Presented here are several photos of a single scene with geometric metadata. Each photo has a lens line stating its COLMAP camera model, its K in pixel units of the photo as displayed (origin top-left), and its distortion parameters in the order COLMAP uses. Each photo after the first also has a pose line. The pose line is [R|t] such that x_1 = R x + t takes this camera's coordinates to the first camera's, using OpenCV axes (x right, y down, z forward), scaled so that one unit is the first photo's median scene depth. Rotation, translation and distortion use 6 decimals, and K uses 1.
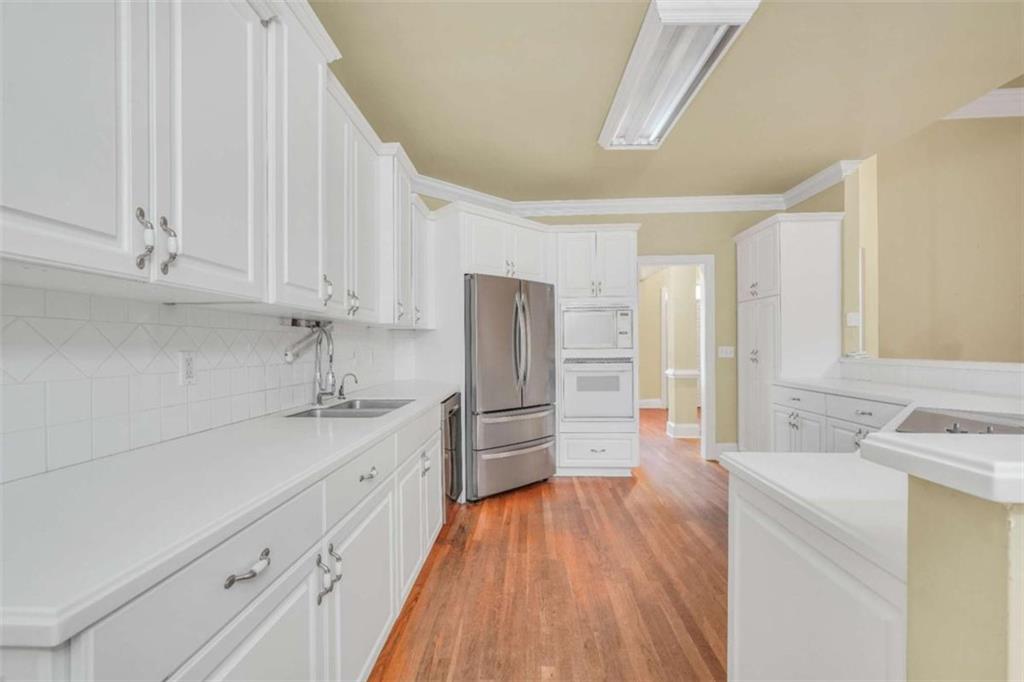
lens RADIAL K [[431.4, 0, 508.4], [0, 431.4, 340.9], [0, 0, 1]] dist [-0.020527, 0.007494]
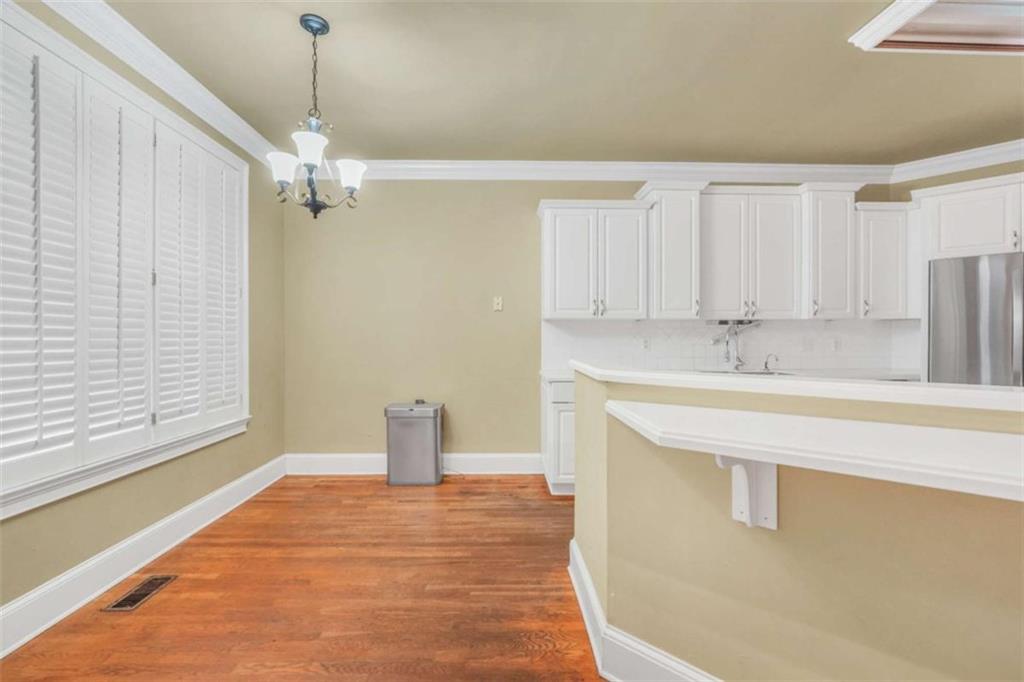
lens RADIAL K [[443.4, 0, 506.9], [0, 443.4, 344.5], [0, 0, 1]] dist [-0.009772, 0.000703]
pose [[0.066661, 0.020146, -0.997572, 1.254278], [0.010284, 0.999729, 0.020877, -0.000317], [0.997723, -0.011651, 0.066435, -0.019487]]
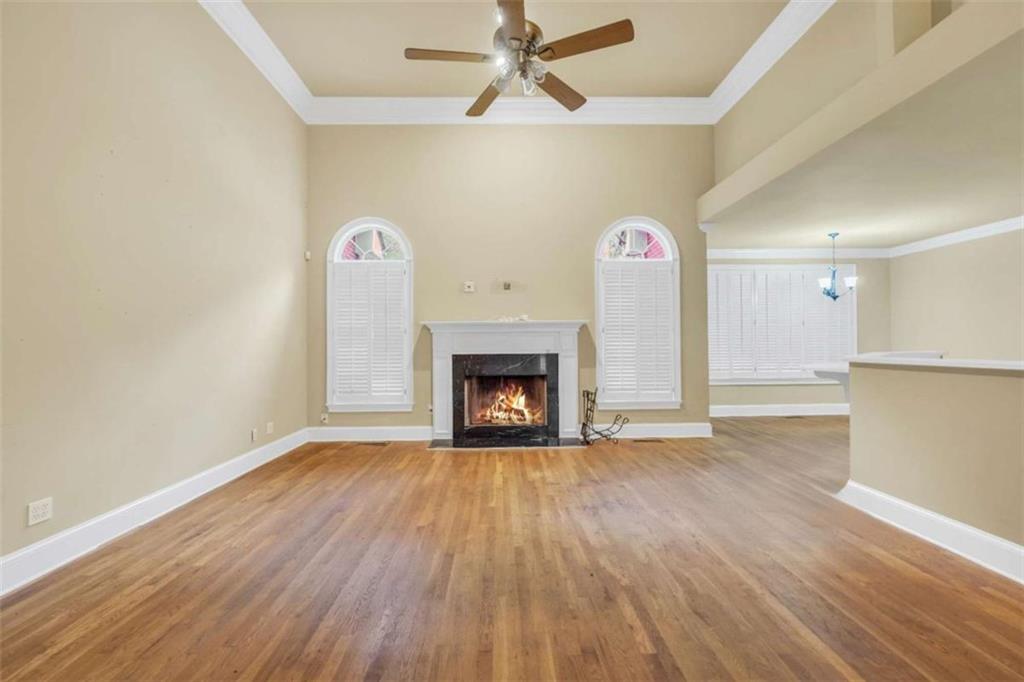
lens RADIAL K [[431.4, 0, 508.4], [0, 431.4, 340.9], [0, 0, 1]] dist [-0.020527, 0.007494]
pose [[-0.997602, 0.014265, -0.067723, 2.527266], [0.015588, 0.999697, -0.019041, 0.012313], [0.067430, -0.020051, -0.997522, 2.218362]]
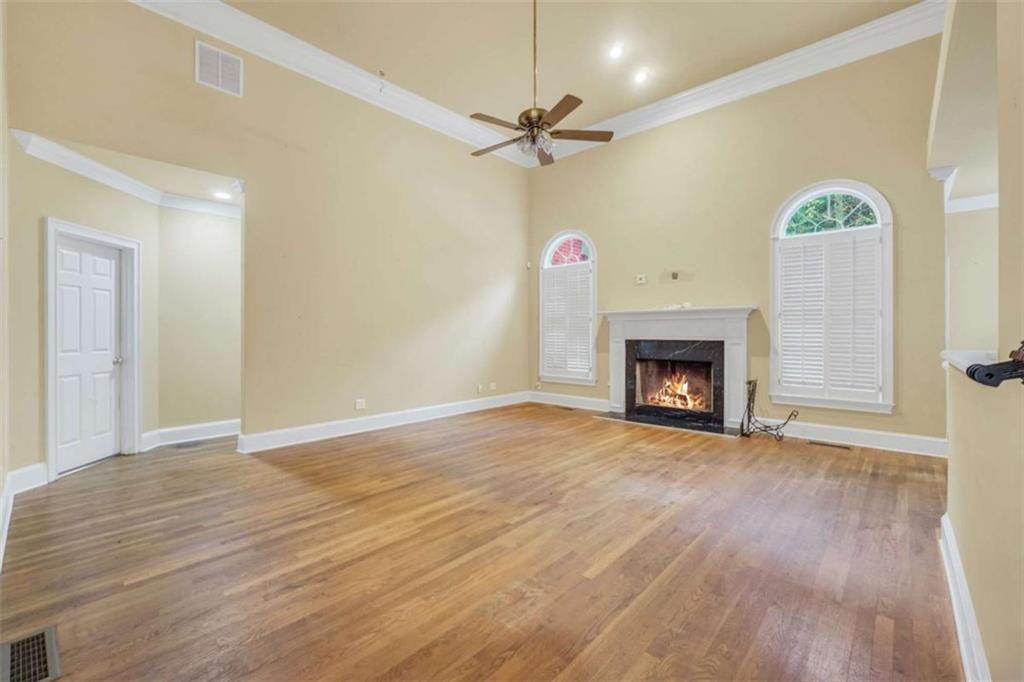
lens RADIAL K [[436.2, 0, 505.5], [0, 436.2, 336.3], [0, 0, 1]] dist [-0.018831, 0.007201]
pose [[-0.769093, 0.002419, 0.639133, 1.472707], [0.002654, 0.999996, -0.000591, 0.015999], [-0.639132, 0.001242, -0.769096, 2.433122]]
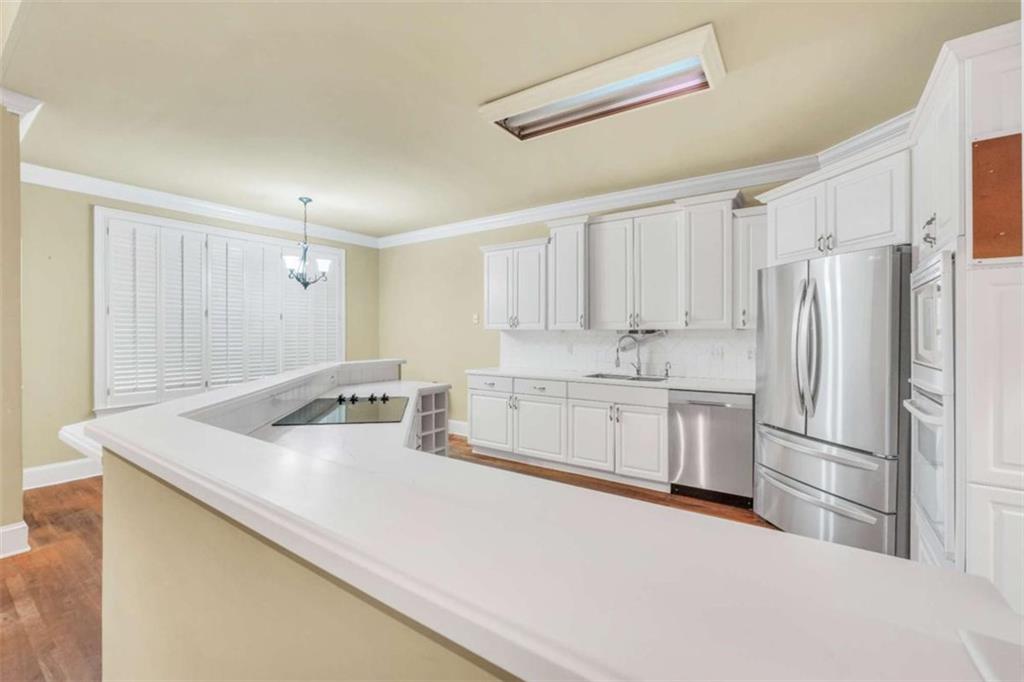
lens RADIAL K [[436.2, 0, 505.5], [0, 436.2, 336.3], [0, 0, 1]] dist [-0.018831, 0.007201]
pose [[-0.541713, 0.012261, -0.840474, 1.479030], [0.010528, 0.999914, 0.007801, -0.044208], [0.840498, -0.004622, -0.541795, 1.558467]]
